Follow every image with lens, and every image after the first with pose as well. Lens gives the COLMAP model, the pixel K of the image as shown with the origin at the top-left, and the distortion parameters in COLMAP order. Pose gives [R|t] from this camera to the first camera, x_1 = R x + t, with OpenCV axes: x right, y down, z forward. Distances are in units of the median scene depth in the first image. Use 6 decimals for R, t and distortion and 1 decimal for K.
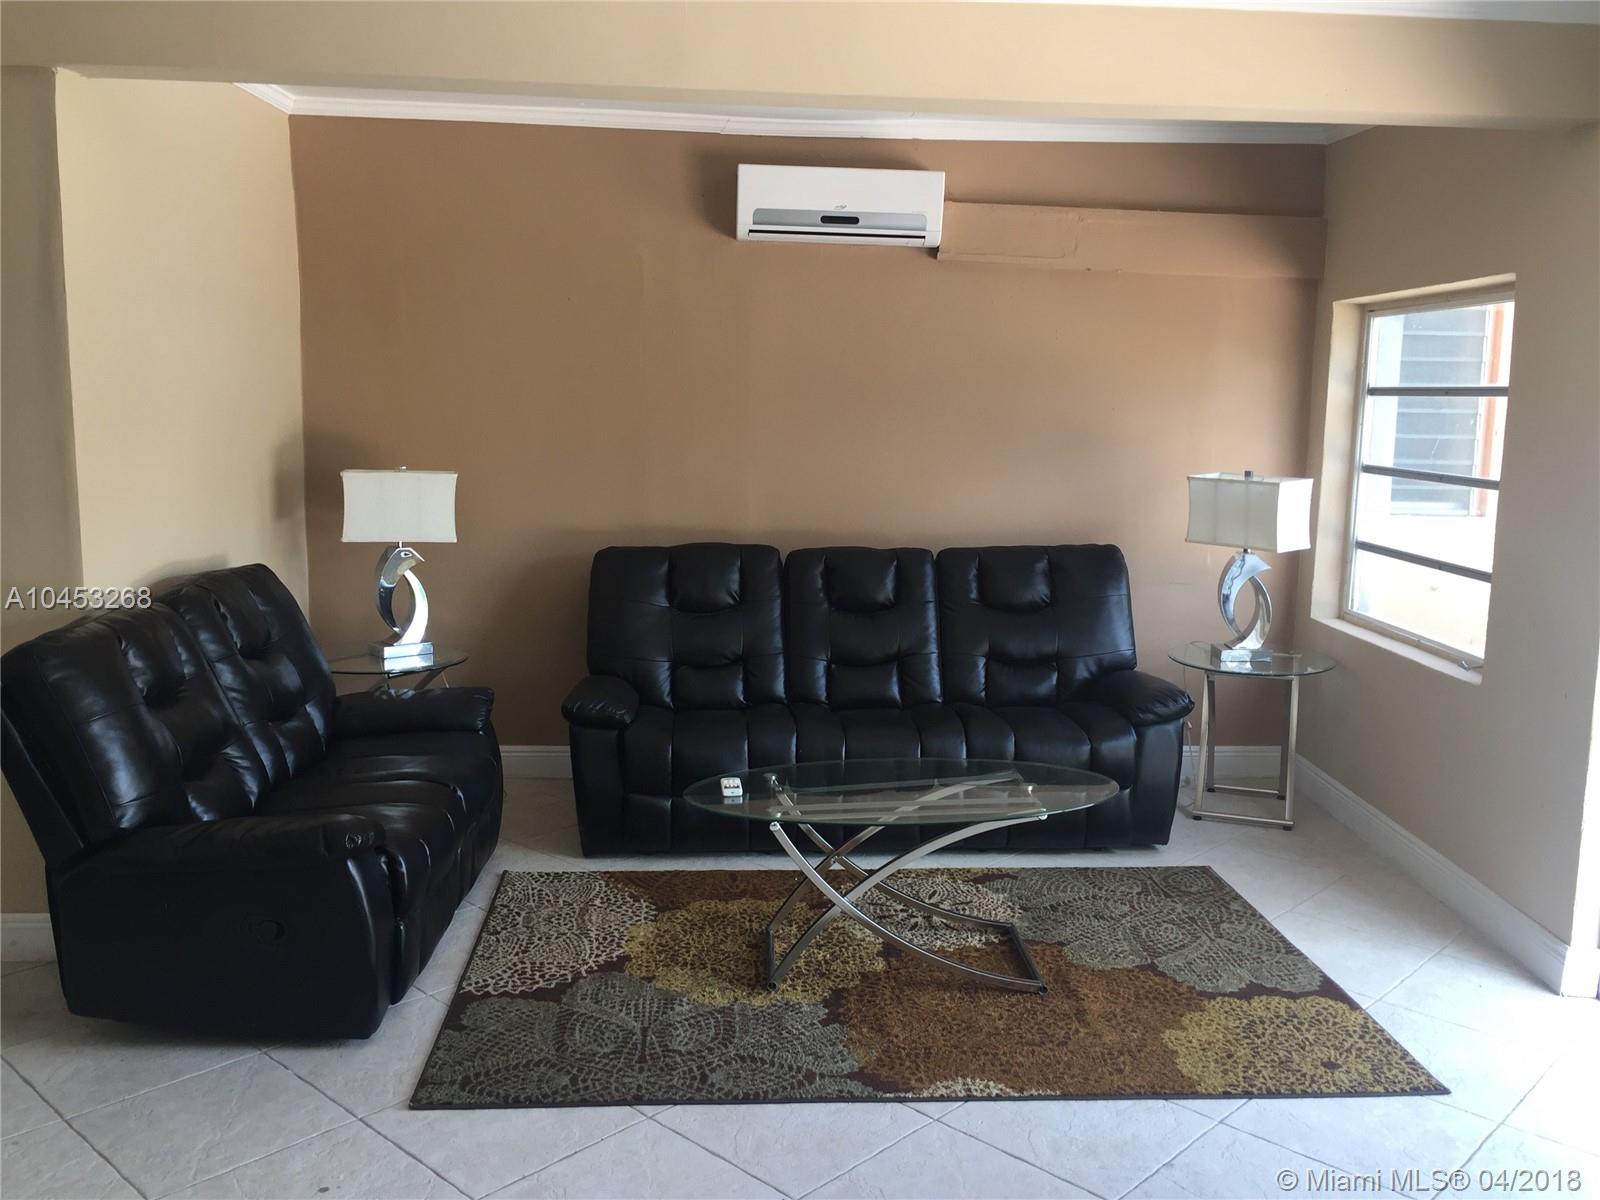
lens RADIAL K [[1377.7, 0, 797.9], [0, 1377.7, 610.6], [0, 0, 1]] dist [0.068704, -0.083525]
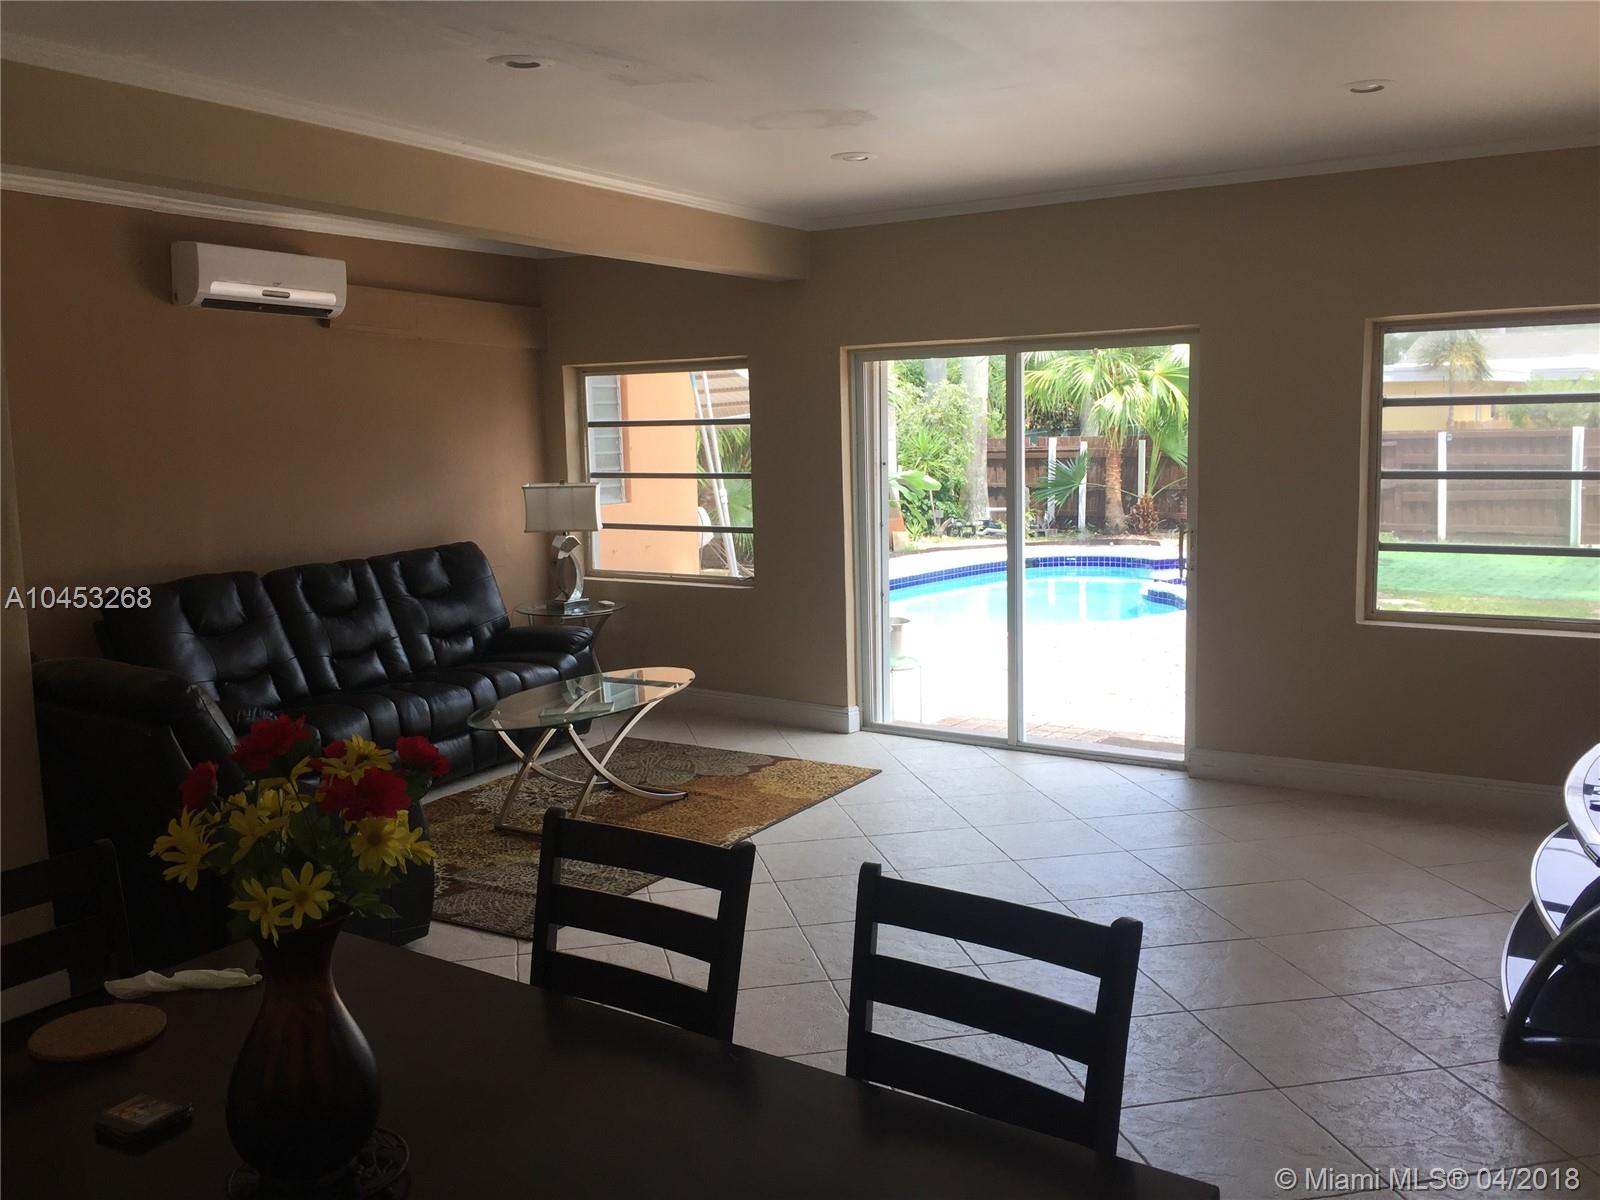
lens RADIAL K [[1377.7, 0, 800.8], [0, 1377.7, 591.0], [0, 0, 1]] dist [0.068704, -0.083525]
pose [[0.566978, -0.129110, 0.813552, -0.723282], [0.159371, 0.986173, 0.045436, -0.009051], [-0.808169, 0.103895, 0.579714, -0.045594]]
